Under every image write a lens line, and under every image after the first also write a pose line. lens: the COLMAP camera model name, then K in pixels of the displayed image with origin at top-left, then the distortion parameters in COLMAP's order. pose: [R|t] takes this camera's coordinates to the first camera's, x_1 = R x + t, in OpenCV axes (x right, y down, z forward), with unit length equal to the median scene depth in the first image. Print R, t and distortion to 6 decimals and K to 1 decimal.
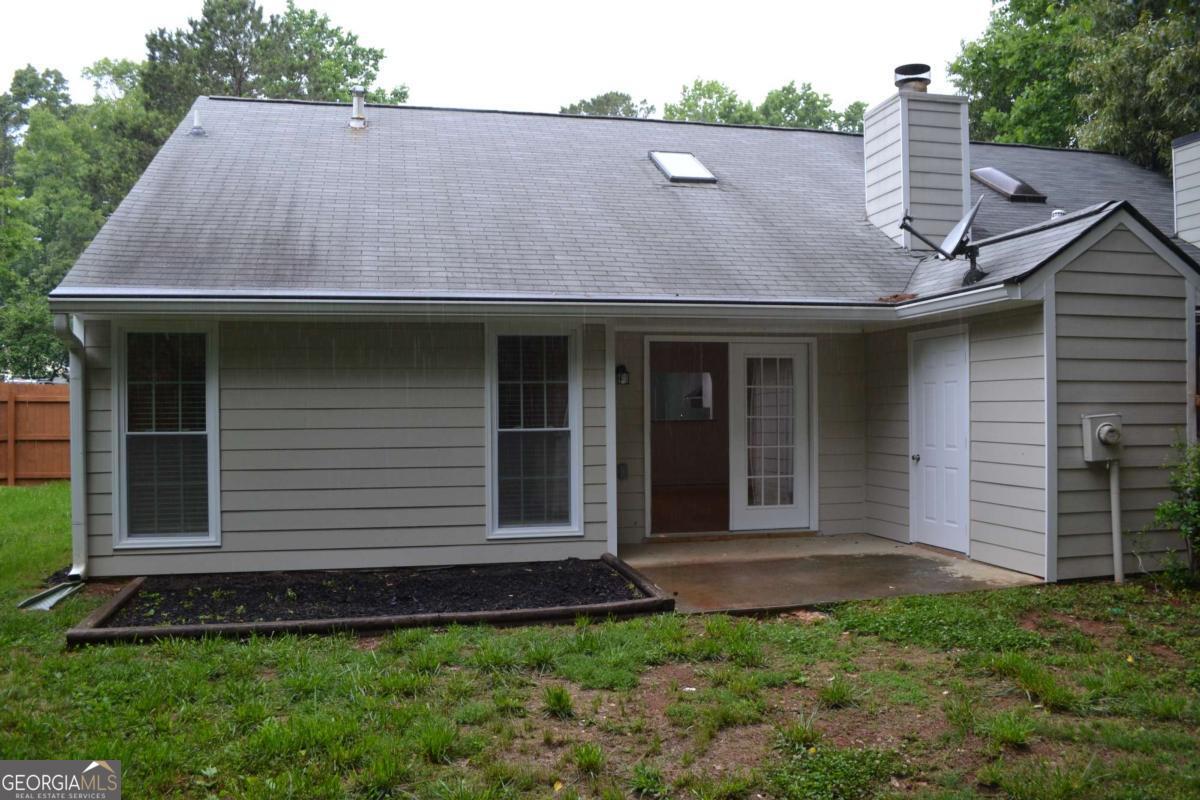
lens RADIAL K [[959.9, 0, 602.4], [0, 959.9, 405.6], [0, 0, 1]] dist [-0.081465, 0.009048]
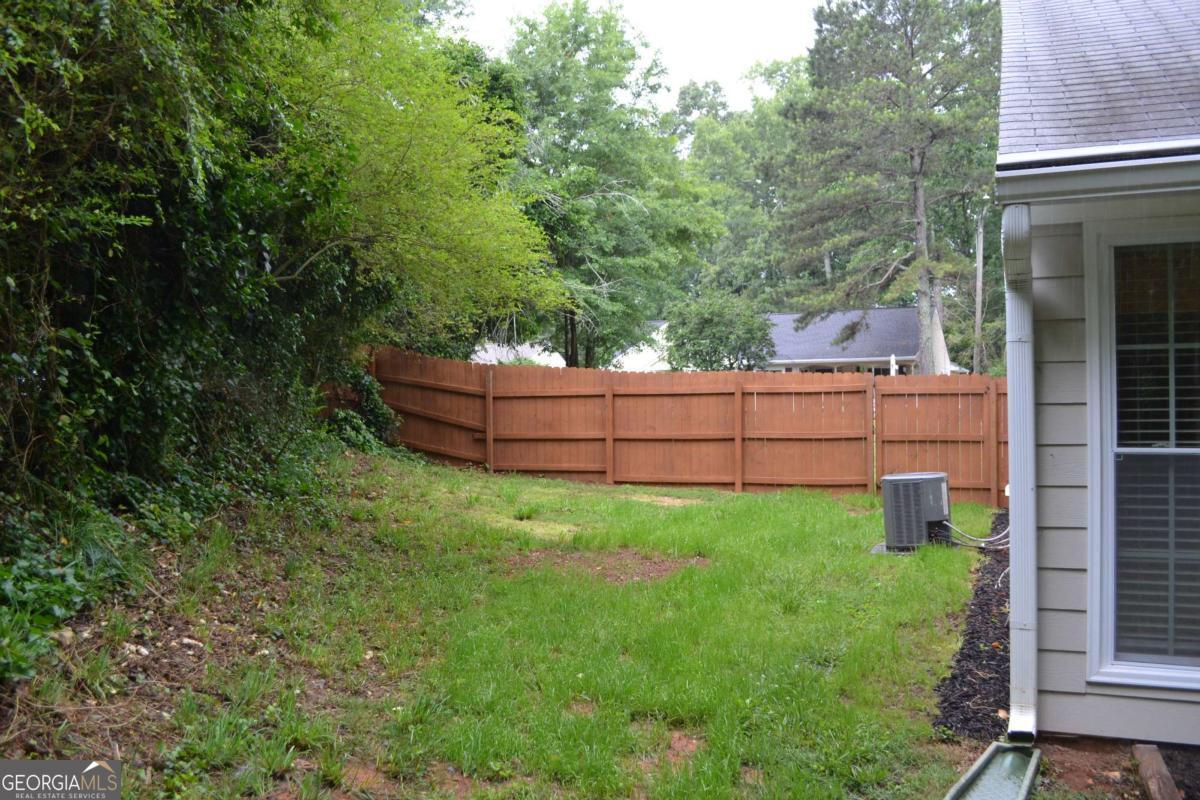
lens RADIAL K [[959.9, 0, 602.4], [0, 959.9, 405.6], [0, 0, 1]] dist [-0.081465, 0.009048]
pose [[0.802779, -0.002540, -0.596272, -0.384894], [0.008111, 0.999945, 0.006659, 0.000704], [0.596222, -0.010182, 0.802755, 0.399701]]
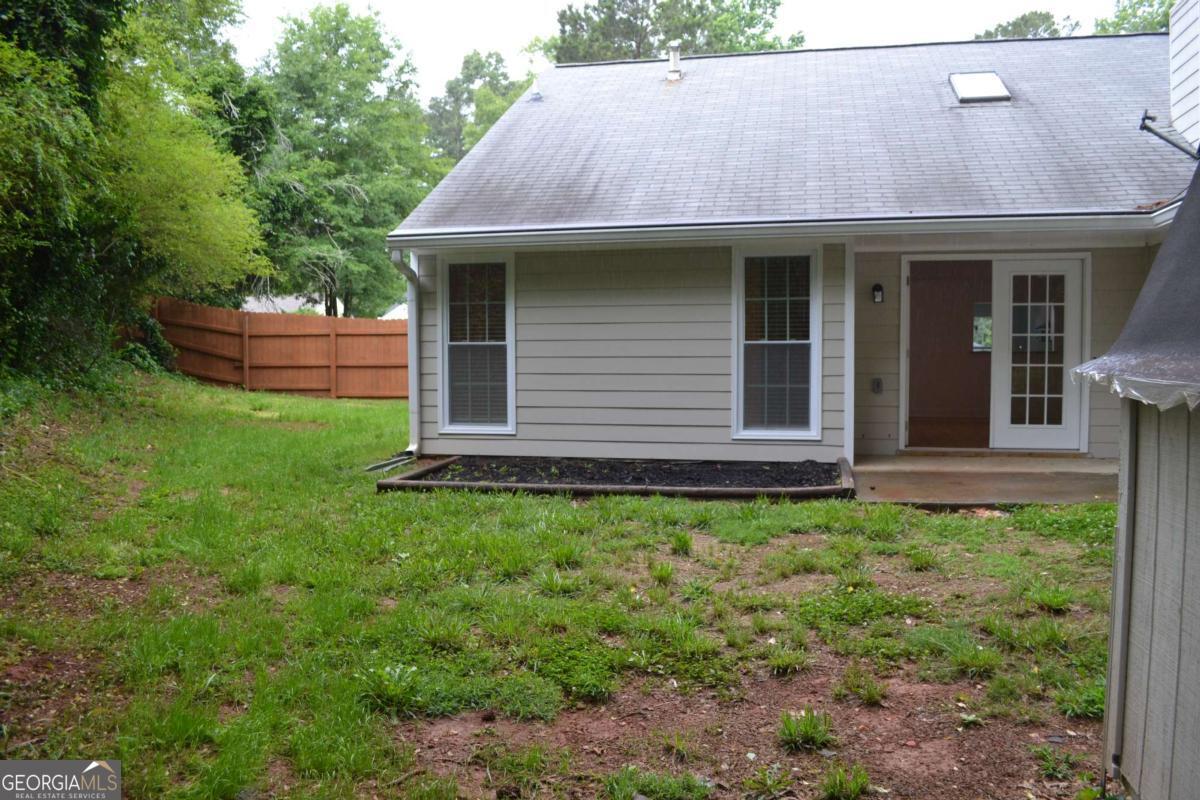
lens RADIAL K [[959.9, 0, 602.4], [0, 959.9, 405.6], [0, 0, 1]] dist [-0.081465, 0.009048]
pose [[0.905367, 0.026040, -0.423830, 0.210679], [-0.003456, 0.998537, 0.053967, 0.038578], [0.424615, -0.047396, 0.904132, -0.079388]]
